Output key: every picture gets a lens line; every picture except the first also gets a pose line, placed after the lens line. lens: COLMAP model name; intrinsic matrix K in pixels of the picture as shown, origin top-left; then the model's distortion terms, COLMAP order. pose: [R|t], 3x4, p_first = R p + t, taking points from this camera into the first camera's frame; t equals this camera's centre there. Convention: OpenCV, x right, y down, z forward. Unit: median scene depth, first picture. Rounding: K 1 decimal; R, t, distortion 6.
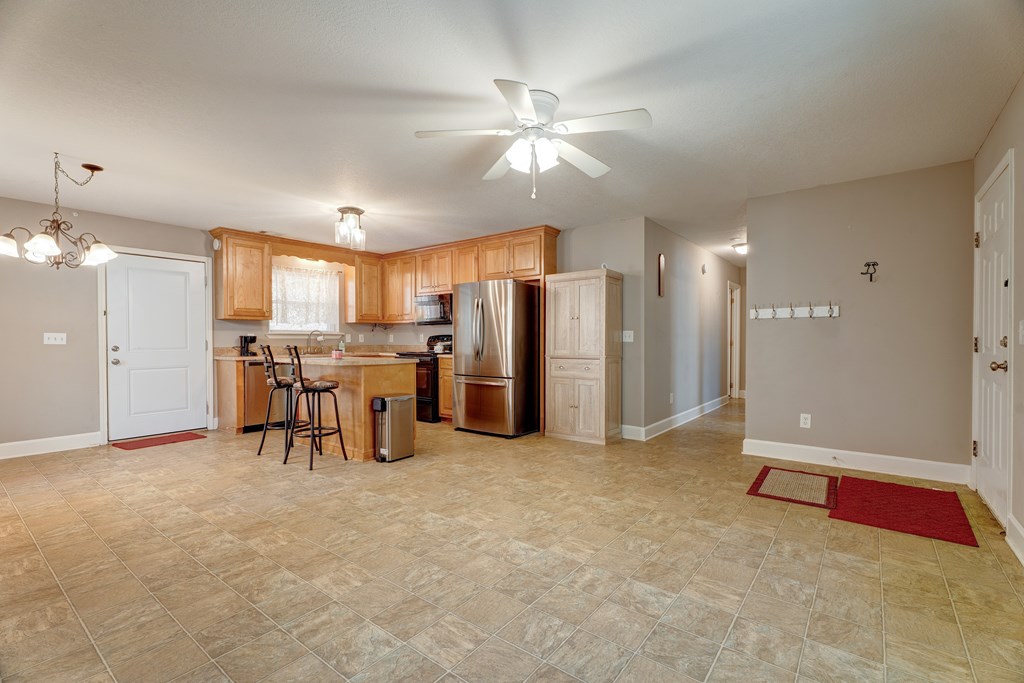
lens RADIAL K [[454.7, 0, 515.3], [0, 454.7, 353.7], [0, 0, 1]] dist [0.000213, -0.000193]
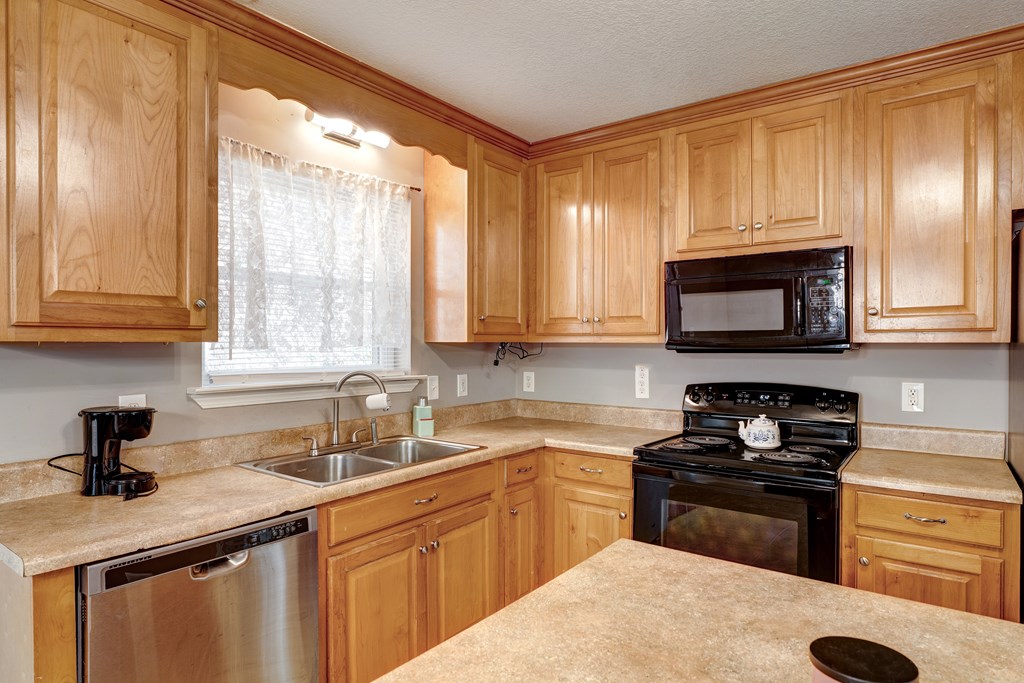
lens RADIAL K [[580.0, 0, 507.3], [0, 580.0, 346.7], [0, 0, 1]] dist [-0.014244, -0.000366]
pose [[0.999933, 0.000823, 0.011588, -0.441040], [-0.000496, 0.999601, -0.028229, -0.072864], [-0.011607, 0.028221, 0.999534, 0.793376]]
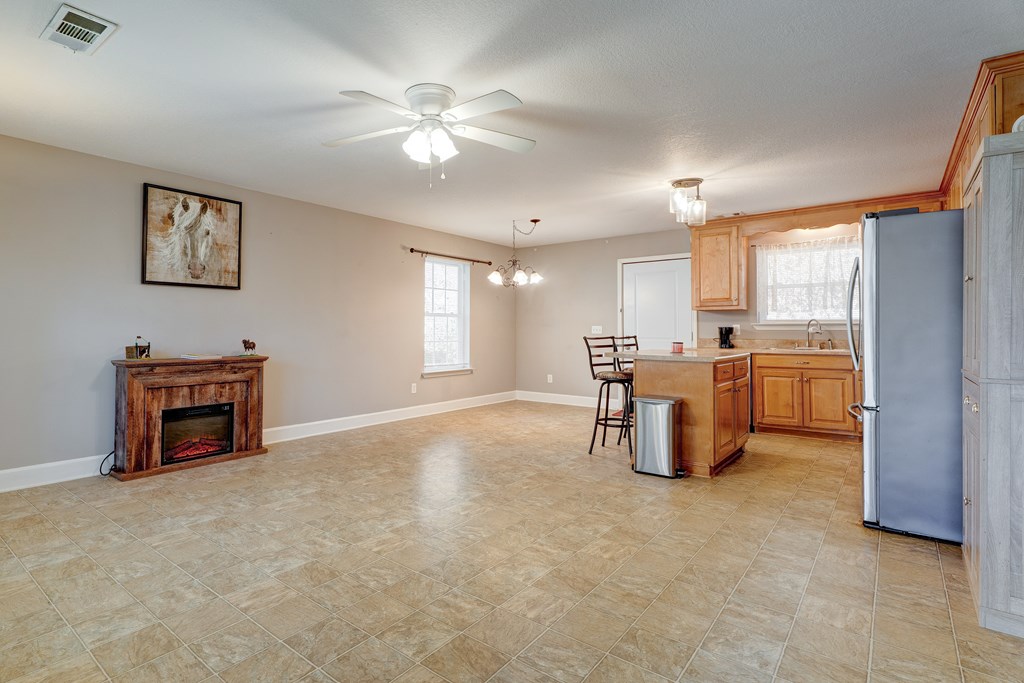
lens RADIAL K [[520.0, 0, 458.4], [0, 520.0, 319.1], [0, 0, 1]] dist [0.003555, 0.001031]
pose [[-0.043802, -0.020343, -0.998833, 0.595024], [-0.033402, 0.999264, -0.018887, -0.018765], [0.998482, 0.032536, -0.044449, 0.563544]]
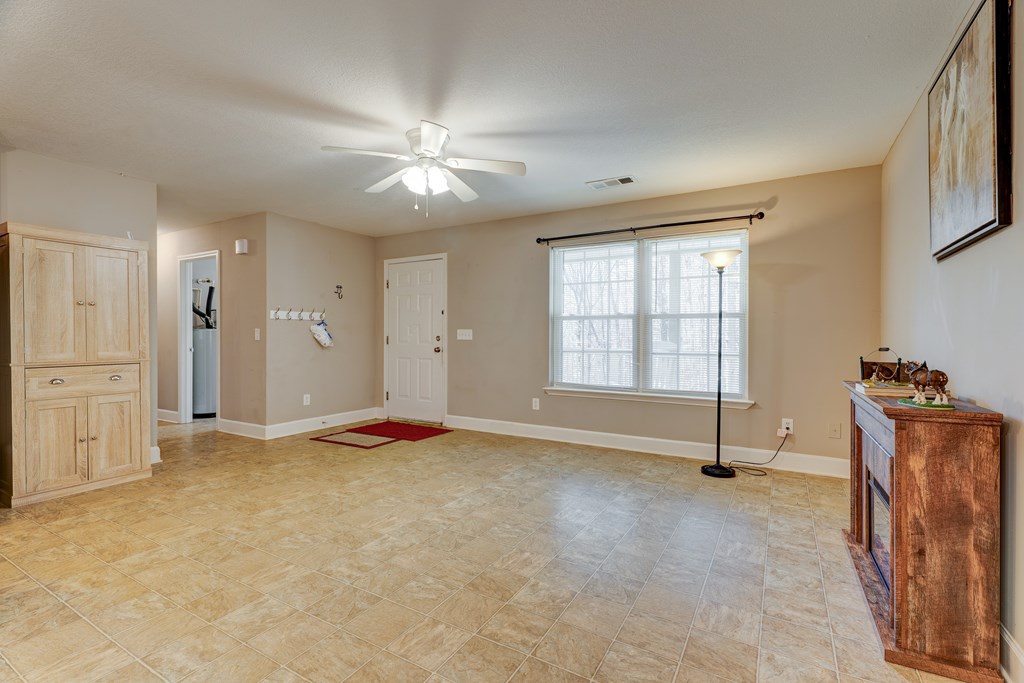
lens RADIAL K [[466.8, 0, 503.0], [0, 466.8, 336.3], [0, 0, 1]] dist [0.029770, 0.000316]
pose [[-0.107176, 0.004306, 0.994231, -0.602912], [0.030615, 0.999531, -0.001029, -0.011705], [-0.993769, 0.030328, -0.107258, 0.473299]]
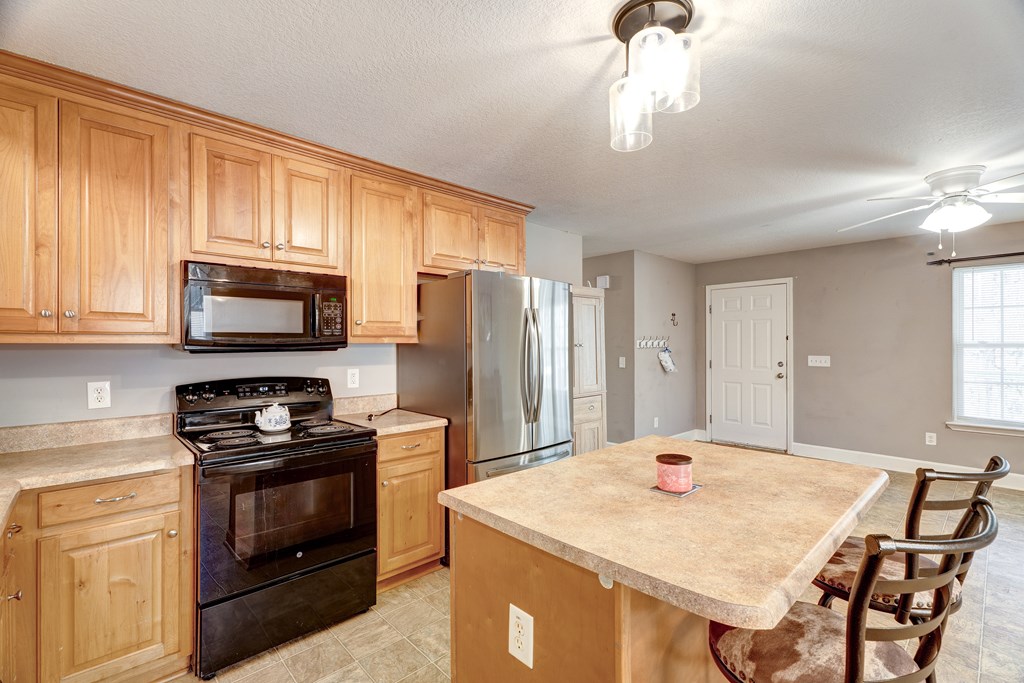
lens RADIAL K [[459.5, 0, 511.1], [0, 459.5, 346.4], [0, 0, 1]] dist [-0.000148, 0.000317]
pose [[0.160971, -0.004349, 0.986950, -0.649347], [0.036145, 0.999345, -0.001492, -0.077703], [-0.986297, 0.035913, 0.161023, 0.971171]]
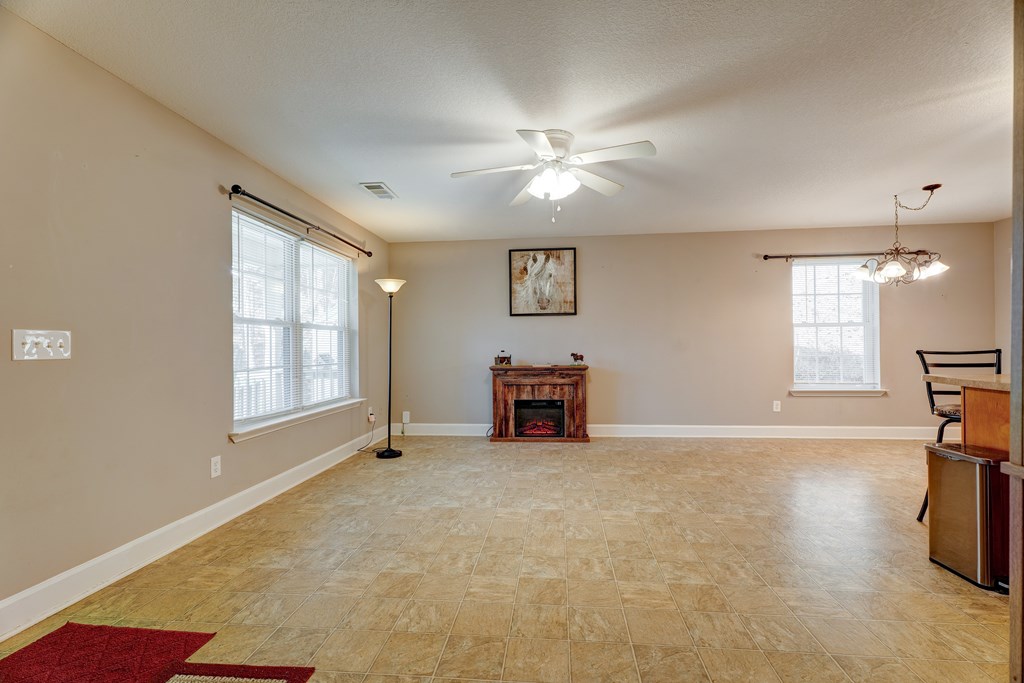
lens RADIAL K [[459.5, 0, 511.1], [0, 459.5, 346.4], [0, 0, 1]] dist [-0.000148, 0.000317]
pose [[-0.850123, 0.011661, -0.526455, 0.375033], [-0.003691, 0.999598, 0.028101, -0.032063], [0.526571, 0.025833, -0.849739, 0.973029]]
